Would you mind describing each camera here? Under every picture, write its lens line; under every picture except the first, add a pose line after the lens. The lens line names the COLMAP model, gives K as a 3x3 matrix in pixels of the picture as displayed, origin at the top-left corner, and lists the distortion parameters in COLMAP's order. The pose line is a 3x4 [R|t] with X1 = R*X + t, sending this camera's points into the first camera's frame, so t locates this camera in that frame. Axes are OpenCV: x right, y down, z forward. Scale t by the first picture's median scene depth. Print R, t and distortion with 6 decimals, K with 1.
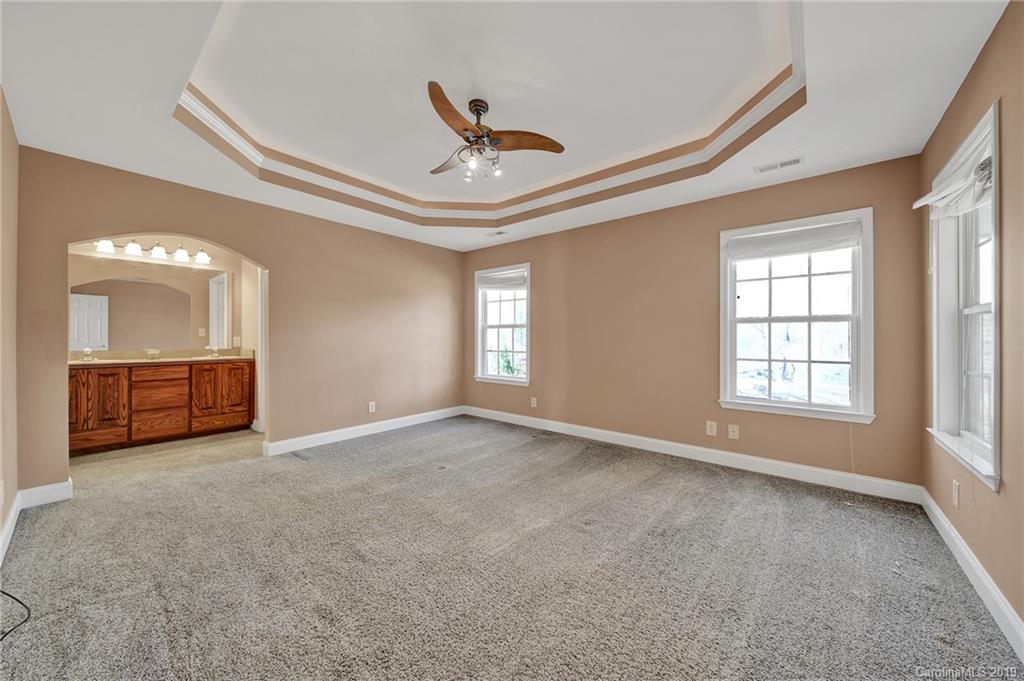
lens RADIAL K [[365.7, 0, 508.5], [0, 365.7, 336.8], [0, 0, 1]] dist [-0.002199, -0.000344]
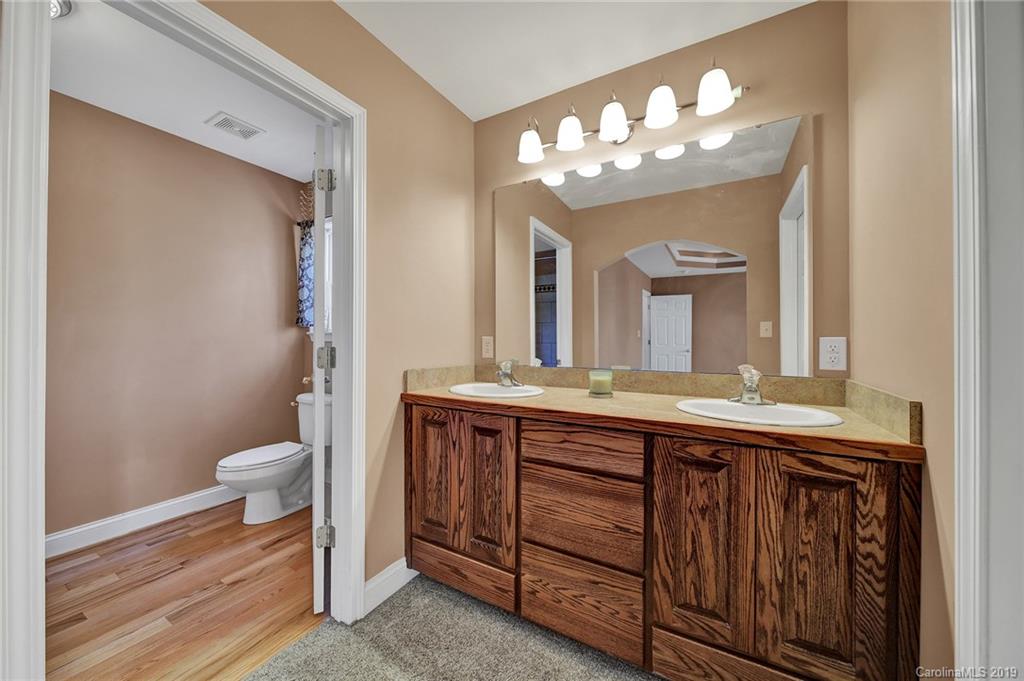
lens RADIAL K [[365.7, 0, 509.1], [0, 365.7, 338.7], [0, 0, 1]] dist [-0.002199, -0.000344]
pose [[0.166017, -0.006295, -0.986103, -0.610690], [0.001977, 0.999980, -0.006051, 0.003083], [0.986121, -0.000945, 0.166026, 0.850194]]
